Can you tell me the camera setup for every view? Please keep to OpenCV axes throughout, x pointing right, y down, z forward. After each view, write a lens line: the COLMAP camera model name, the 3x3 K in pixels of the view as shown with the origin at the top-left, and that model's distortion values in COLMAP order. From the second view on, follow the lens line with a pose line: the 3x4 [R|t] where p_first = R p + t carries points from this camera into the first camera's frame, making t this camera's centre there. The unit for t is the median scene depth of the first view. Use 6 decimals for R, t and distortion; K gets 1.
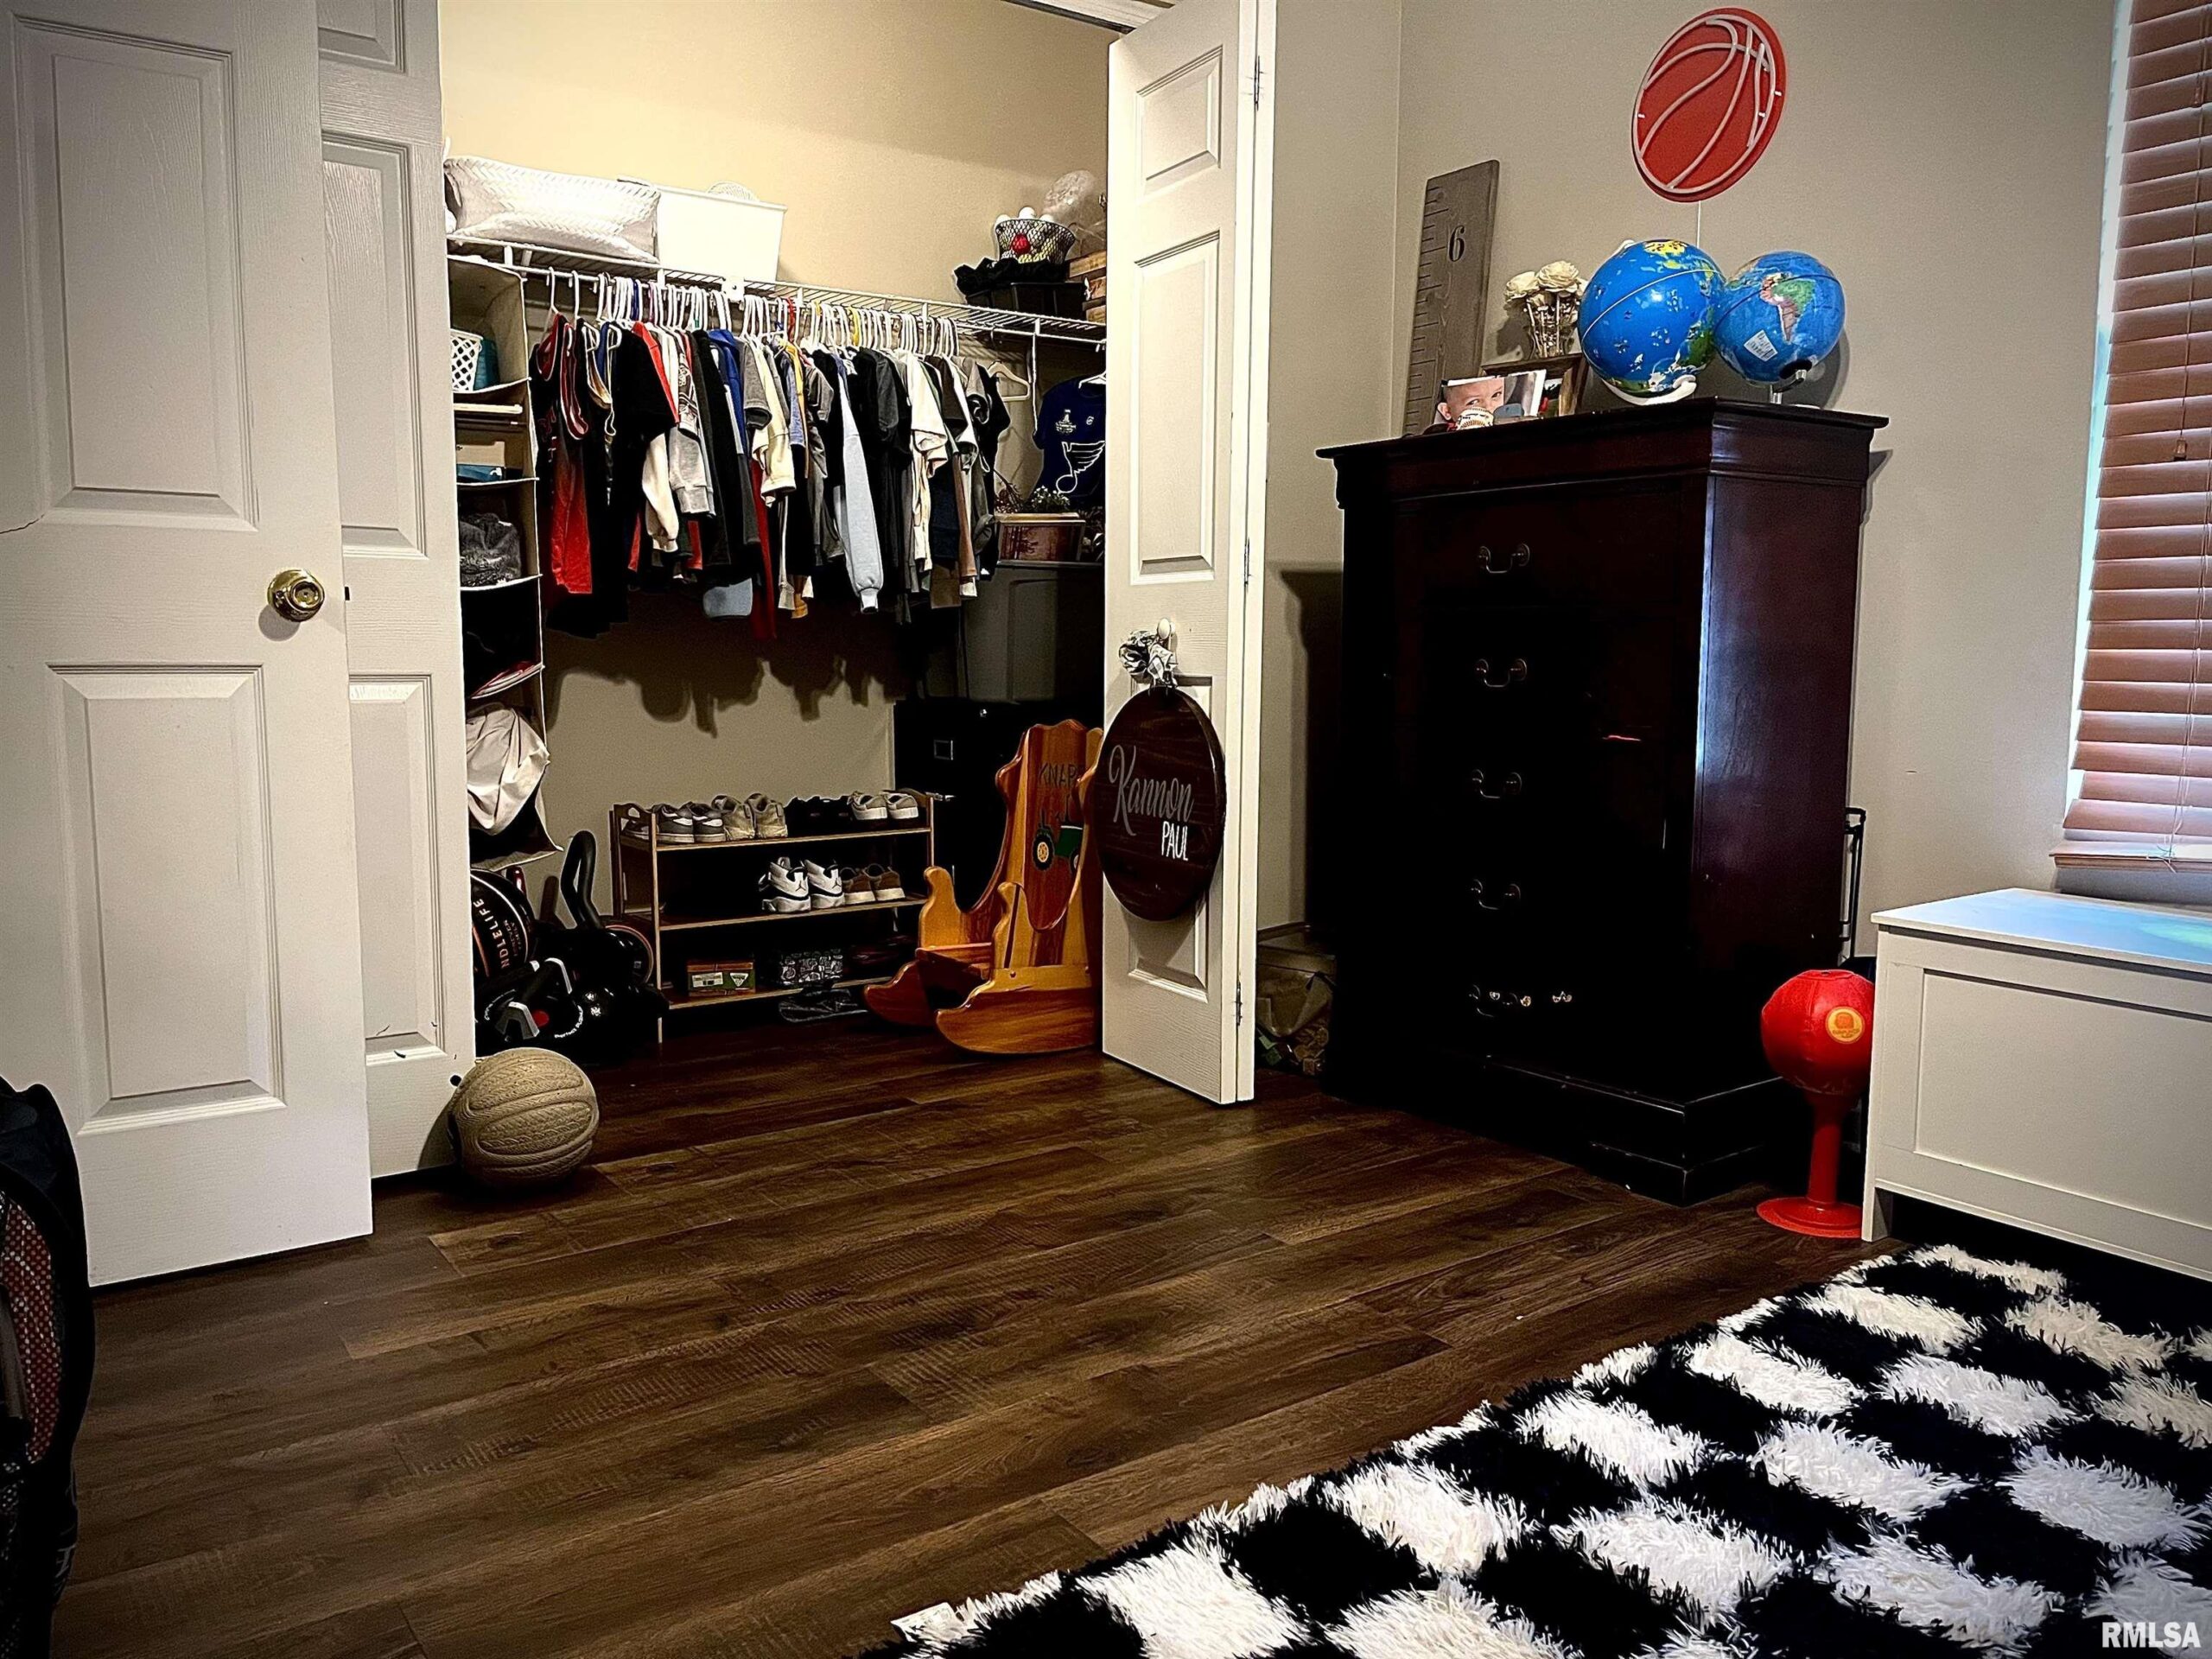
lens RADIAL K [[1659.8, 0, 1106.0], [0, 1659.8, 829.5], [0, 0, 1]] dist [0.089521, -0.111747]
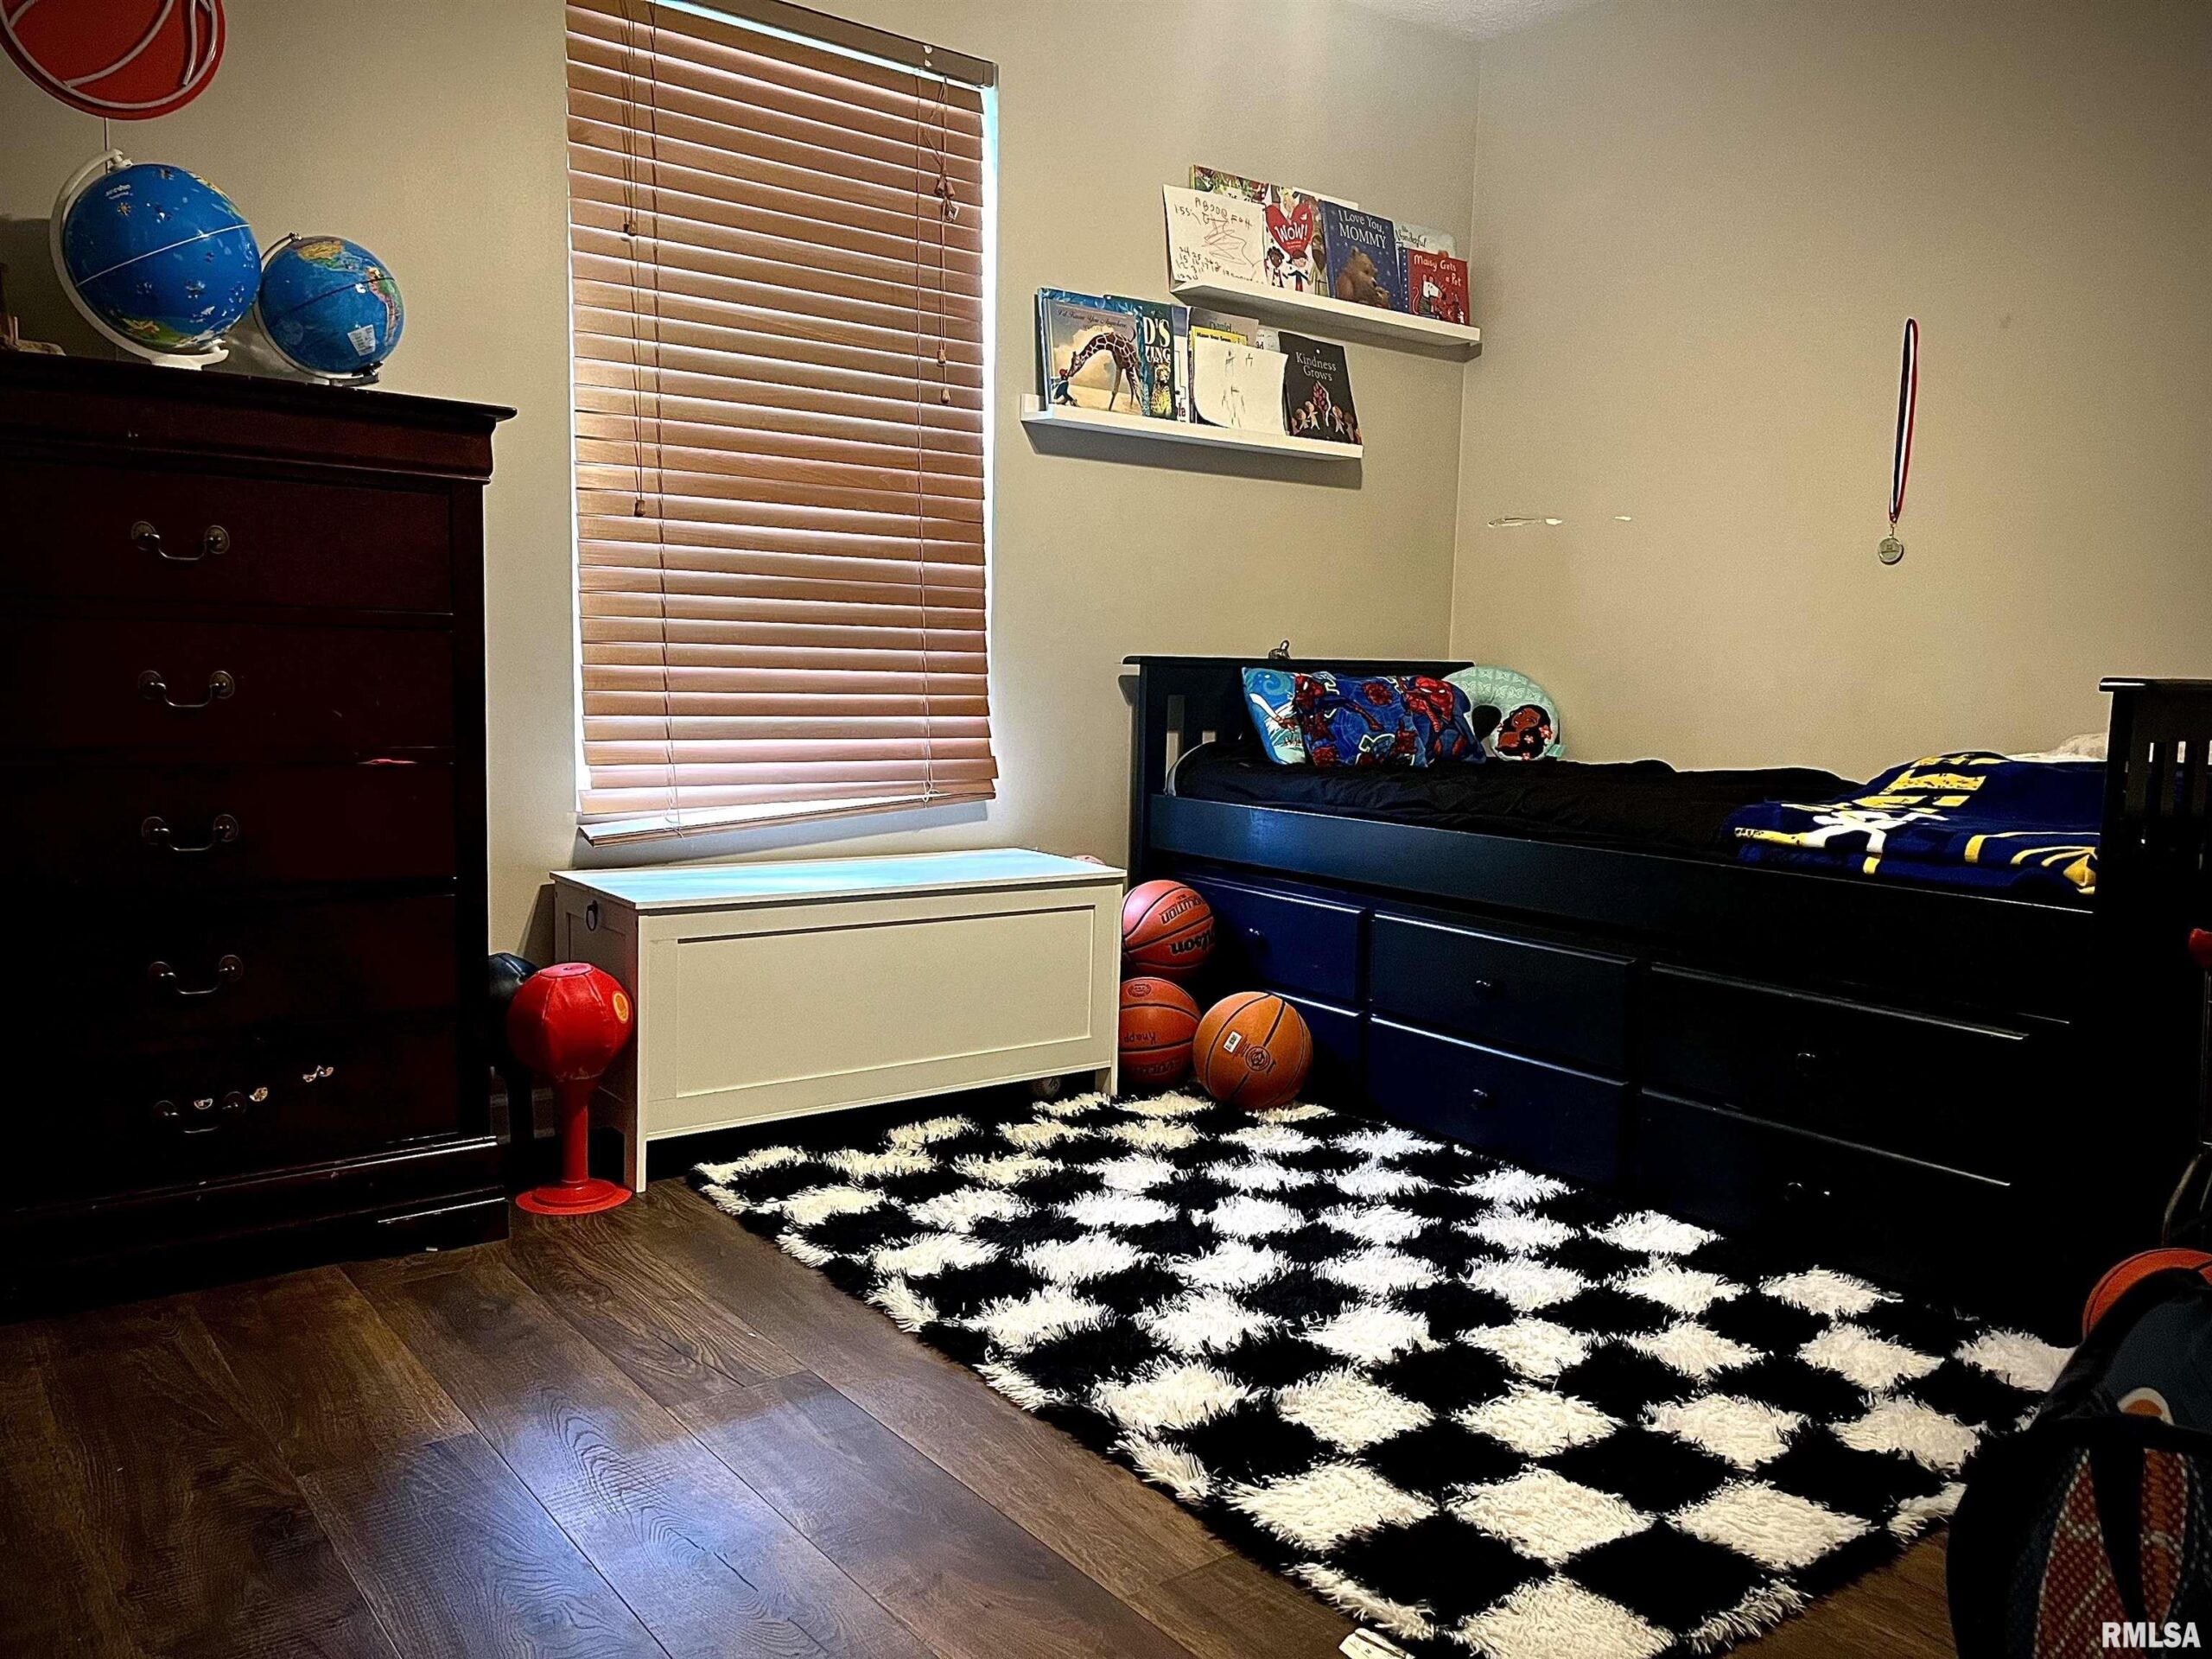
lens RADIAL K [[1659.8, 0, 1106.0], [0, 1659.8, 829.5], [0, 0, 1]] dist [0.089521, -0.111747]
pose [[-0.019981, -0.101614, 0.994623, -0.633468], [0.088767, 0.990713, 0.102998, -0.082082], [-0.995852, 0.090347, -0.010776, 0.673758]]
